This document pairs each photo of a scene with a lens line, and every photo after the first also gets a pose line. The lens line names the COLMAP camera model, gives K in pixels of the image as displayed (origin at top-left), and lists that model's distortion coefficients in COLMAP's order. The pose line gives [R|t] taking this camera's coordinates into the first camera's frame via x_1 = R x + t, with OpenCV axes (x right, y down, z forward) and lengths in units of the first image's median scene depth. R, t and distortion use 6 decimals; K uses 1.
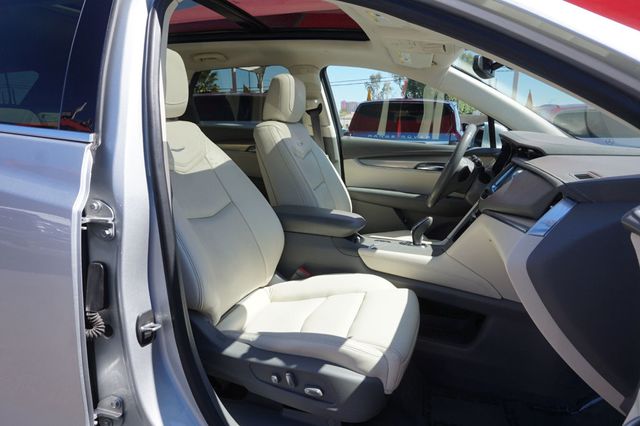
lens RADIAL K [[435.3, 0, 320.0], [0, 435.3, 213.0], [0, 0, 1]] dist [-0.041883, 0.042661]
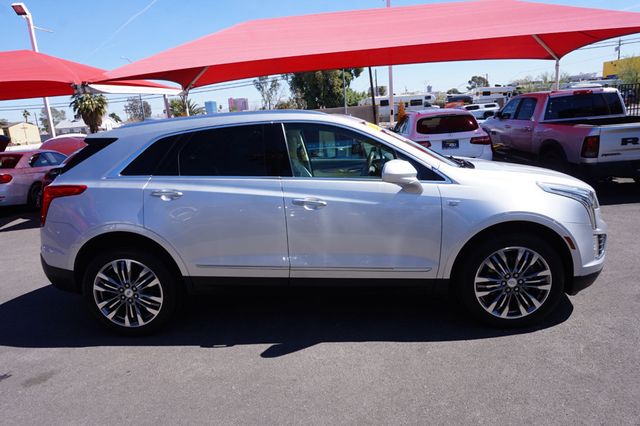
lens RADIAL K [[435.3, 0, 320.0], [0, 435.3, 213.0], [0, 0, 1]] dist [-0.041883, 0.042661]
pose [[0.966724, -0.130622, 0.219962, -0.602770], [0.128201, 0.991425, 0.025307, 0.041010], [-0.221382, 0.003734, 0.975180, -1.533384]]
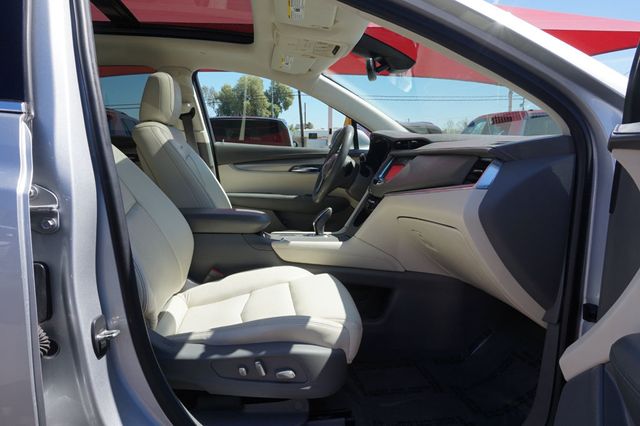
lens RADIAL K [[435.3, 0, 320.0], [0, 435.3, 213.0], [0, 0, 1]] dist [-0.041883, 0.042661]
pose [[0.916354, -0.071930, 0.393855, -0.200848], [0.092359, 0.995174, -0.033136, 0.058164], [-0.389570, 0.066741, 0.918575, 0.028948]]
